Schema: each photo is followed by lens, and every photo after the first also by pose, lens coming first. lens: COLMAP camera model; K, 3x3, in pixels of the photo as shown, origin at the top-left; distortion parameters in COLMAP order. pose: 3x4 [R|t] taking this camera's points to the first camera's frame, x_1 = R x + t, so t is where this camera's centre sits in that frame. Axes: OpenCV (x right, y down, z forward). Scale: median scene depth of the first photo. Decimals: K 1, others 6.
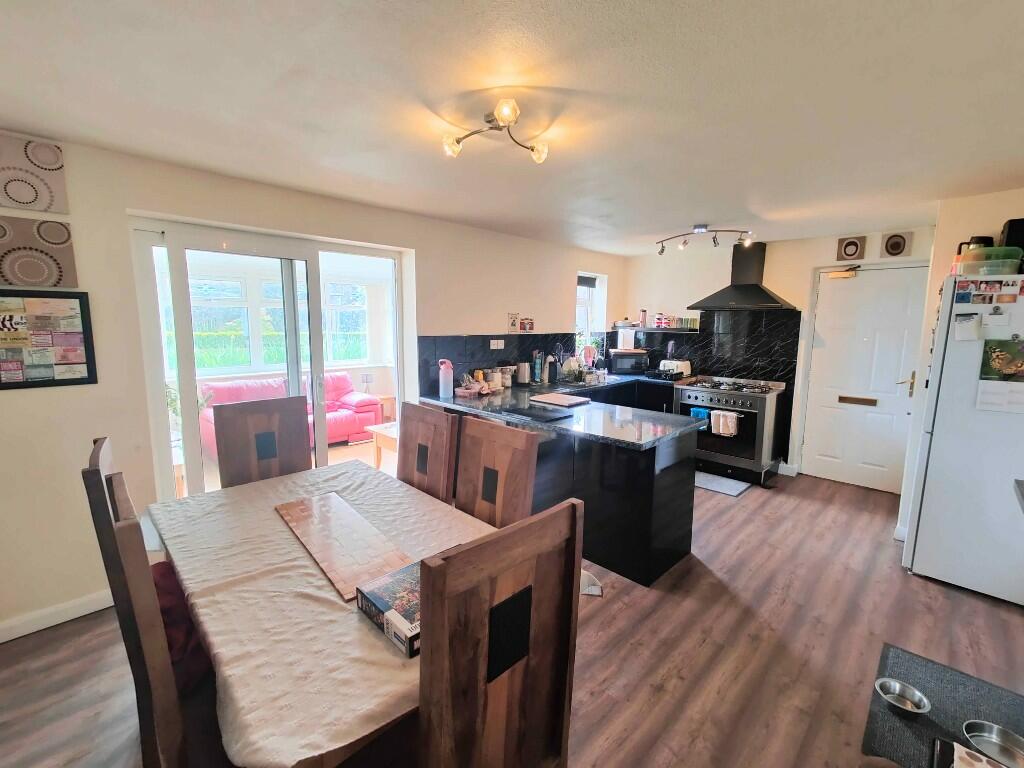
lens RADIAL K [[449.0, 0, 512.2], [0, 449.0, 379.1], [0, 0, 1]] dist [0.005421, -0.000188]
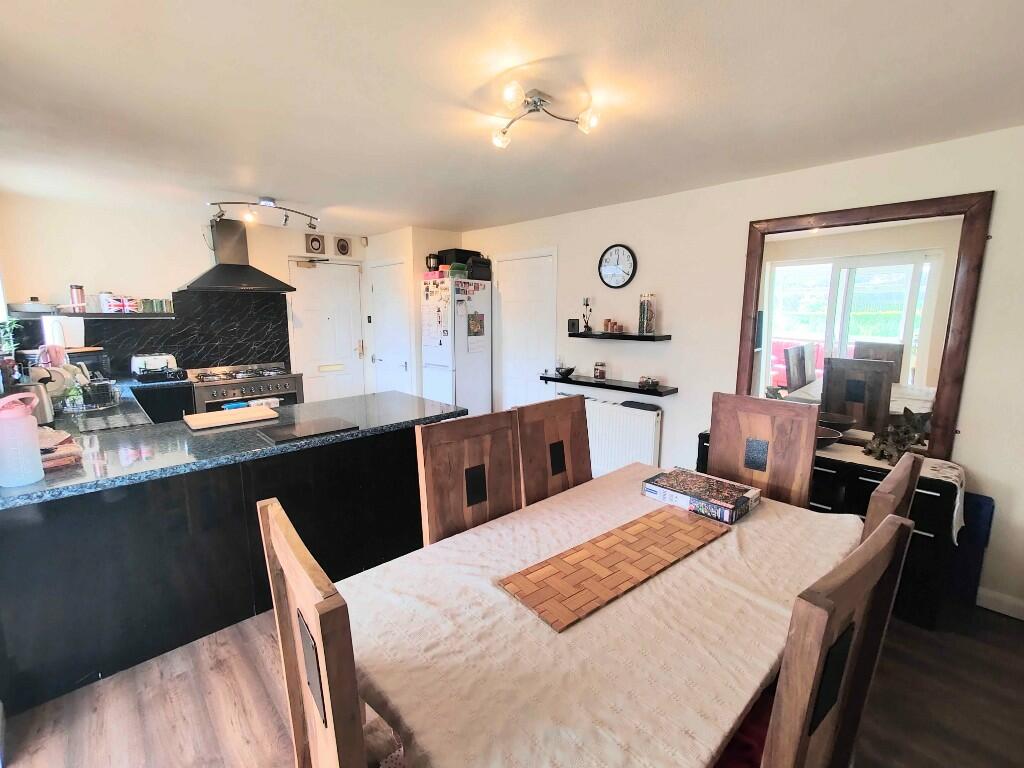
lens RADIAL K [[449.0, 0, 512.2], [0, 449.0, 379.1], [0, 0, 1]] dist [0.005421, -0.000188]
pose [[0.041984, -0.162620, 0.985795, -0.763525], [0.127137, 0.979514, 0.156169, -0.090405], [-0.990996, 0.118775, 0.061799, 0.725391]]
